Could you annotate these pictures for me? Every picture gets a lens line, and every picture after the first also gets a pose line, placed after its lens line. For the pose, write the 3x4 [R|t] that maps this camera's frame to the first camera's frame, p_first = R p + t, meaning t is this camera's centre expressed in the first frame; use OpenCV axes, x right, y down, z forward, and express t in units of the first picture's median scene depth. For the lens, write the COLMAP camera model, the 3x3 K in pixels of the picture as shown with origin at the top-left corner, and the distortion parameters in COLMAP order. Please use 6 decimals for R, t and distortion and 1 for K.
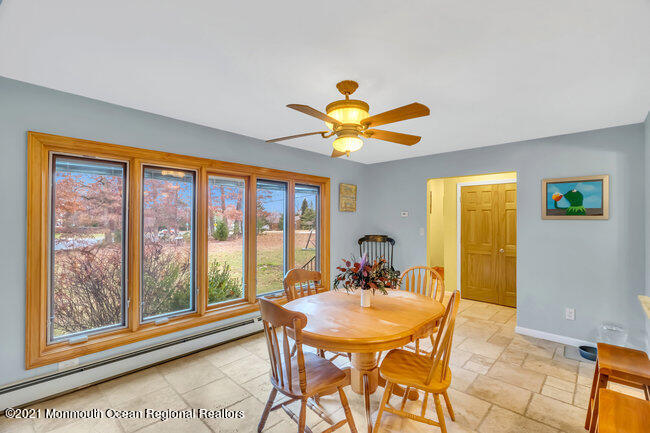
lens RADIAL K [[290.6, 0, 324.0], [0, 290.6, 216.9], [0, 0, 1]] dist [-0.003773, 0.000865]
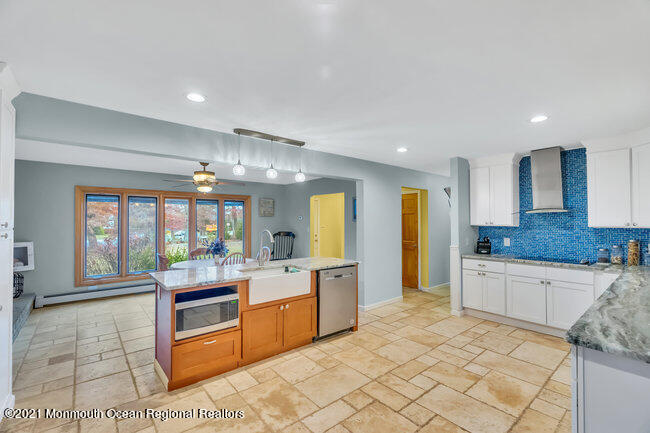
lens RADIAL K [[290.6, 0, 326.4], [0, 290.6, 216.7], [0, 0, 1]] dist [-0.003773, 0.000865]
pose [[0.994689, -0.005591, -0.102778, 0.993362], [0.005482, 0.999984, -0.001346, -0.023509], [0.102783, 0.000775, 0.994703, -0.902656]]
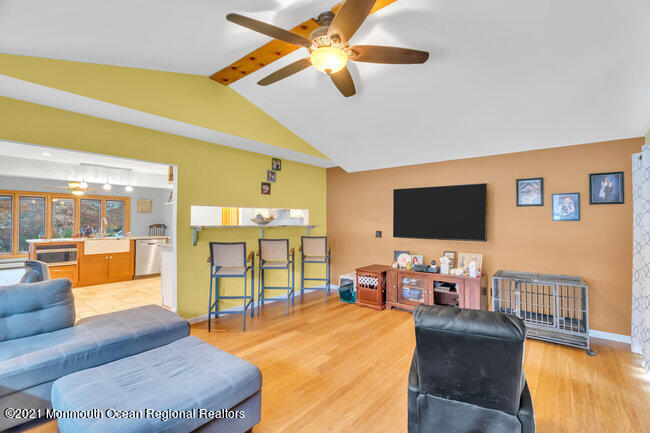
lens RADIAL K [[290.6, 0, 325.1], [0, 290.6, 218.5], [0, 0, 1]] dist [-0.003773, 0.000865]
pose [[0.996738, 0.001312, 0.080700, 2.541120], [-0.001482, 0.999997, 0.002039, 0.049282], [-0.080697, -0.002152, 0.996736, -2.480048]]
